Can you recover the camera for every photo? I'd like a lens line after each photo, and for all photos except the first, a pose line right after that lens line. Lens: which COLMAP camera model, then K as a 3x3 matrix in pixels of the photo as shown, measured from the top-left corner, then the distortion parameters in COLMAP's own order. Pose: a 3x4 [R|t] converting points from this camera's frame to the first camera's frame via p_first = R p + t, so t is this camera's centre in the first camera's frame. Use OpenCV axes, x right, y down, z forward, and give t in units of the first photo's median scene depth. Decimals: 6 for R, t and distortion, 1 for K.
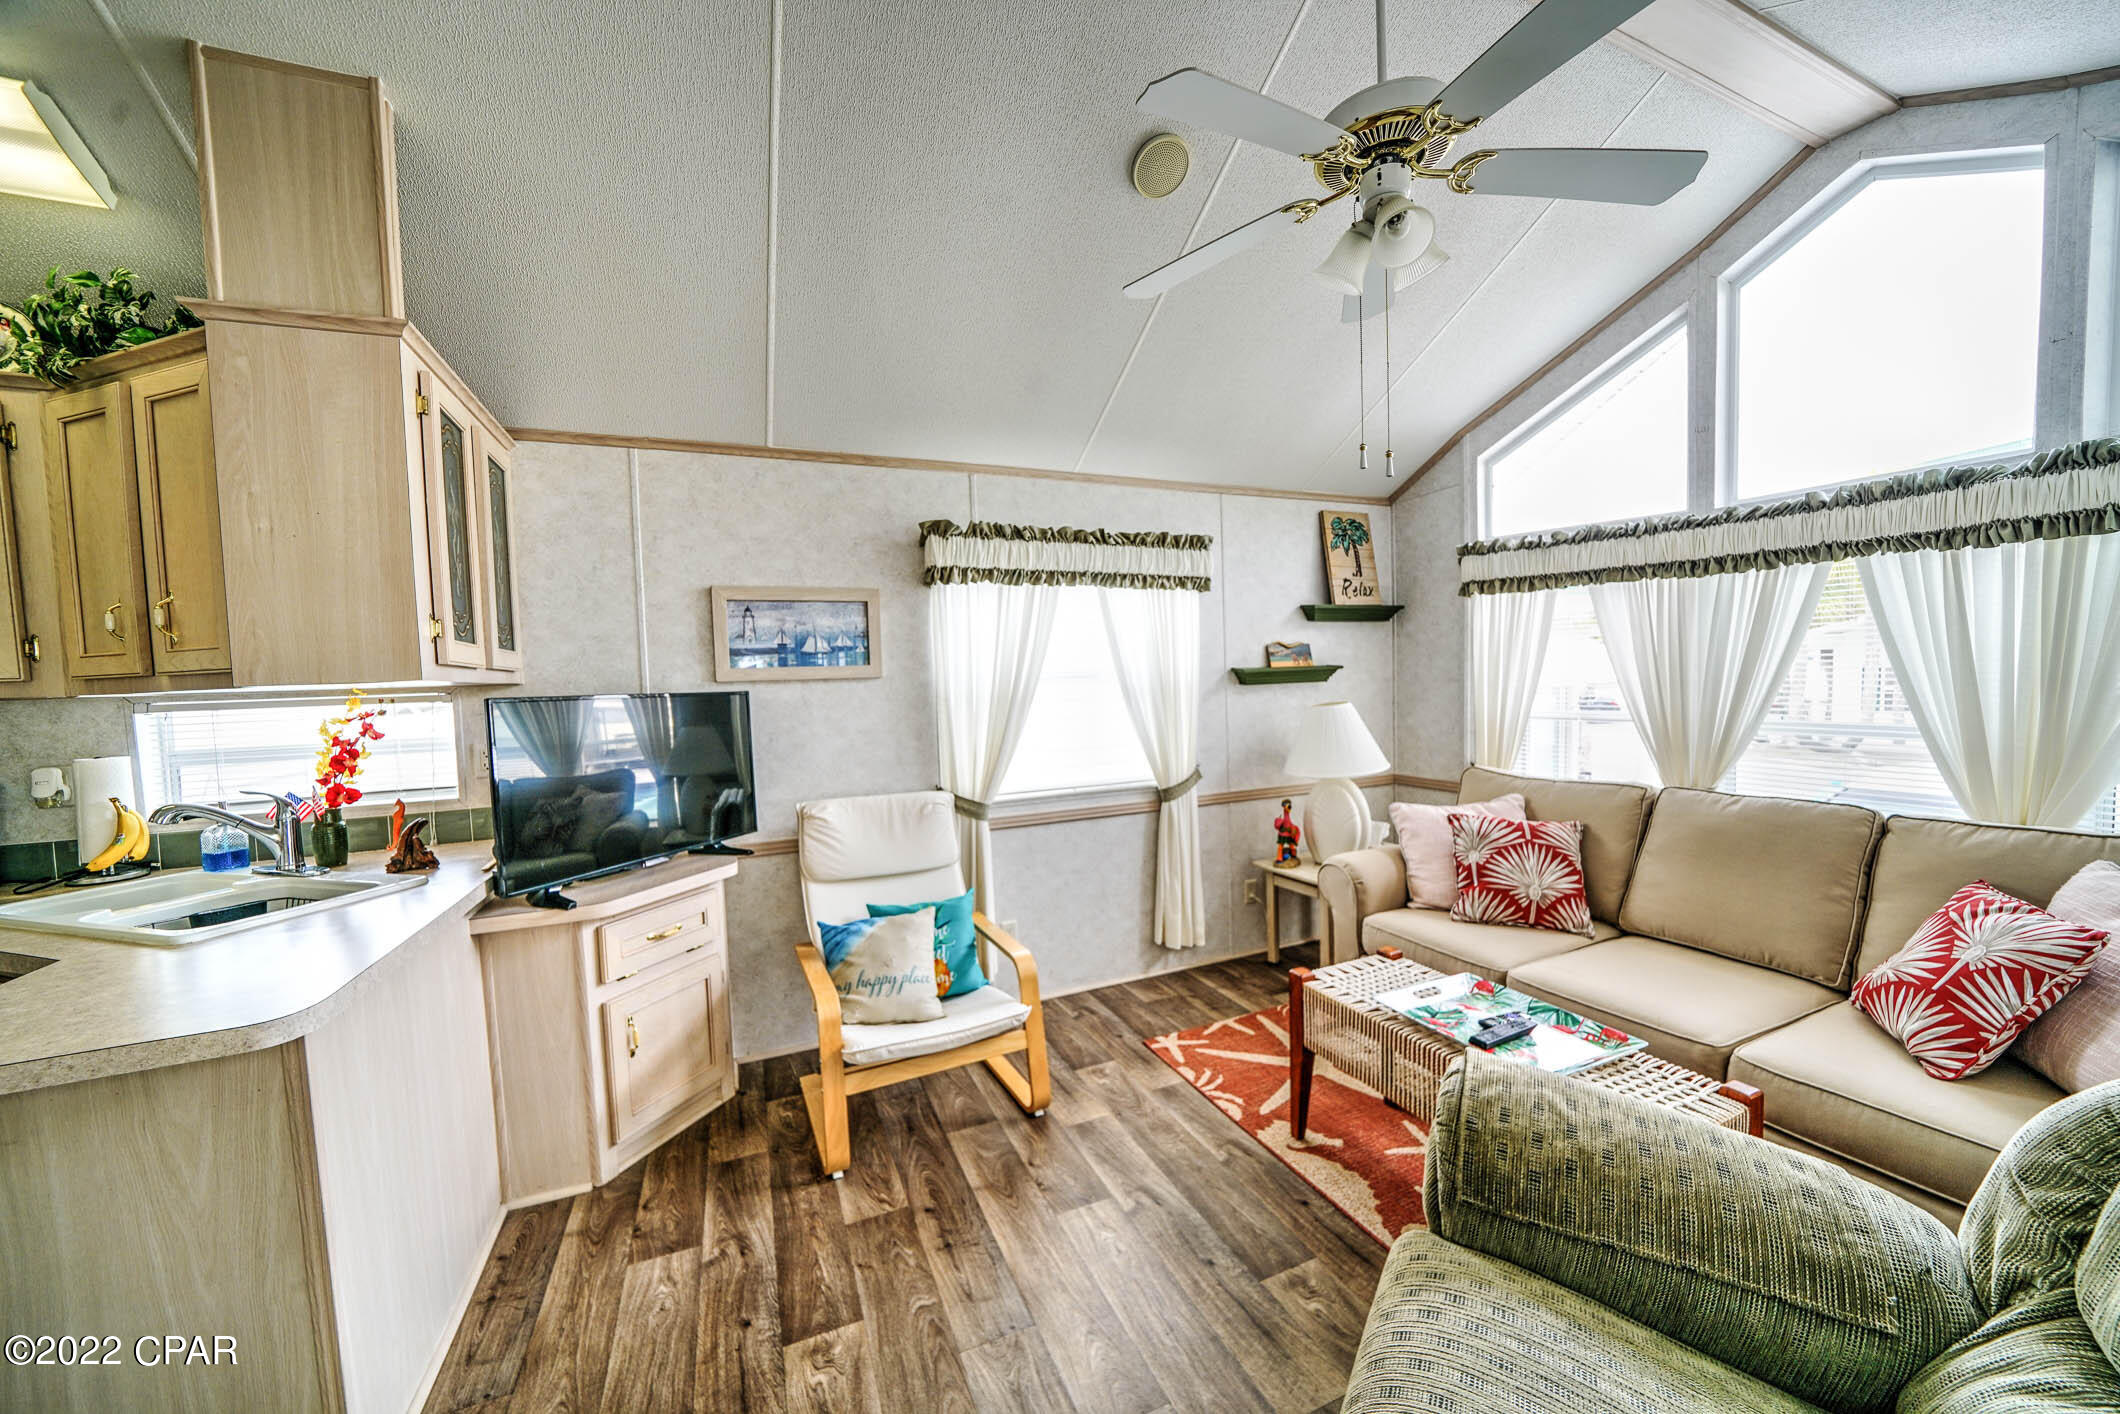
lens RADIAL K [[737.9, 0, 1044.2], [0, 737.9, 717.1], [0, 0, 1]] dist [-0.025167, 0.002745]
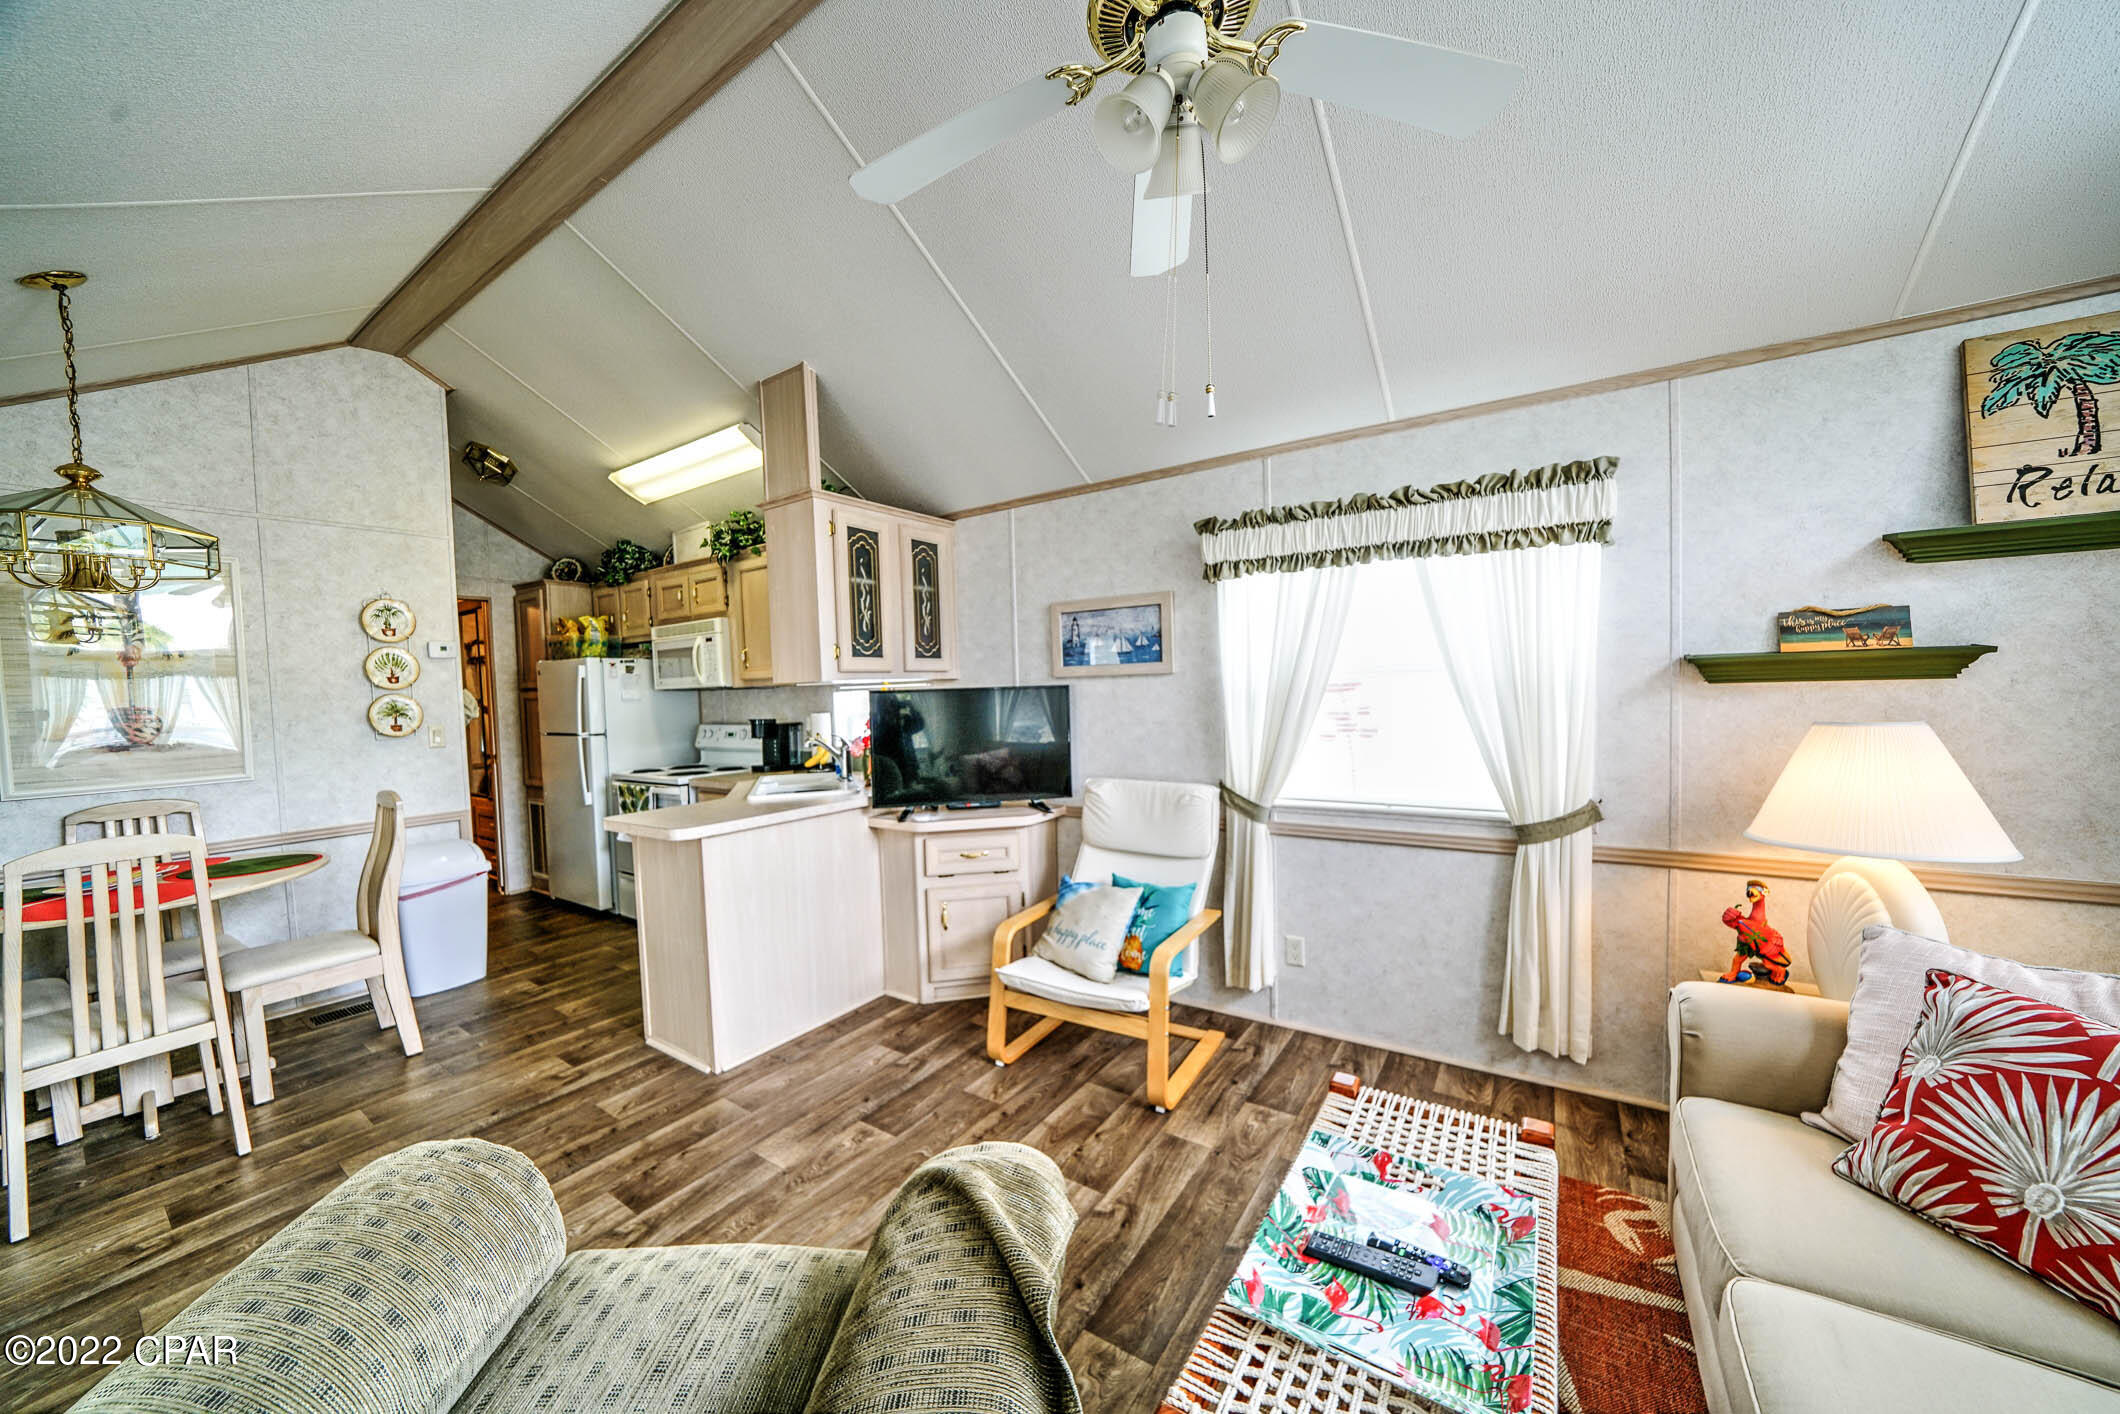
lens RADIAL K [[737.9, 0, 1043.2], [0, 737.9, 717.3], [0, 0, 1]] dist [-0.025167, 0.002745]
pose [[0.545765, 0.052681, -0.836281, 0.683582], [-0.028085, 0.998611, 0.044579, -0.037899], [0.837468, -0.000842, 0.546486, 0.297914]]
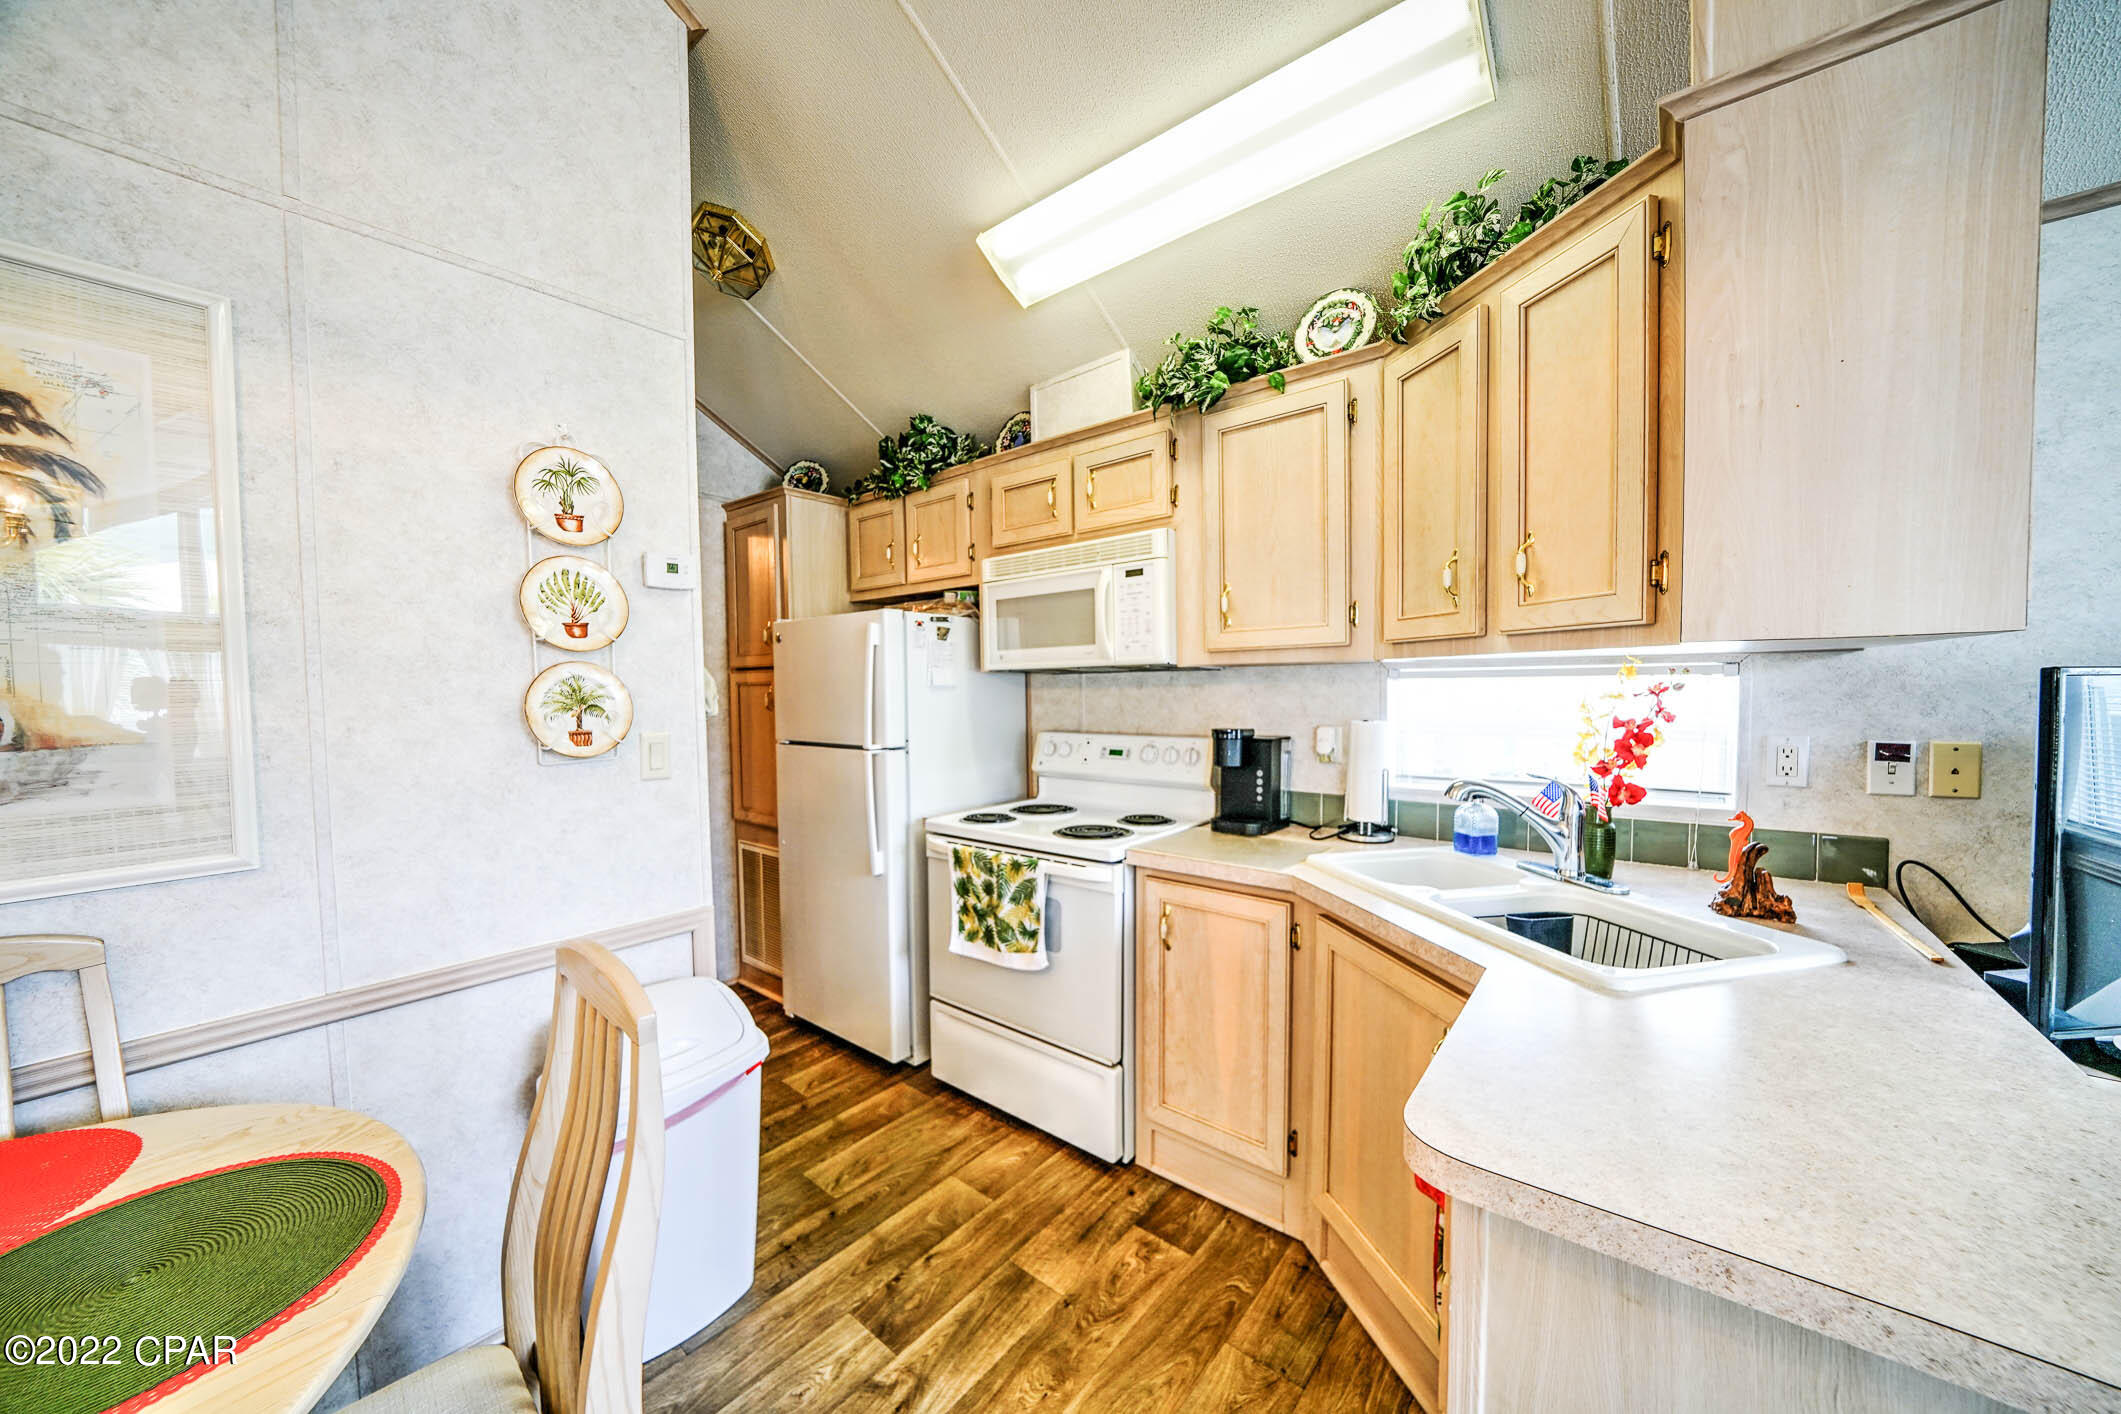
lens RADIAL K [[738.3, 0, 1045.3], [0, 738.3, 717.6], [0, 0, 1]] dist [-0.025167, 0.002745]
pose [[0.456564, 0.066976, -0.887166, -0.478900], [-0.045281, 0.997619, 0.052012, 0.014192], [0.888537, 0.016425, 0.458510, 0.072498]]
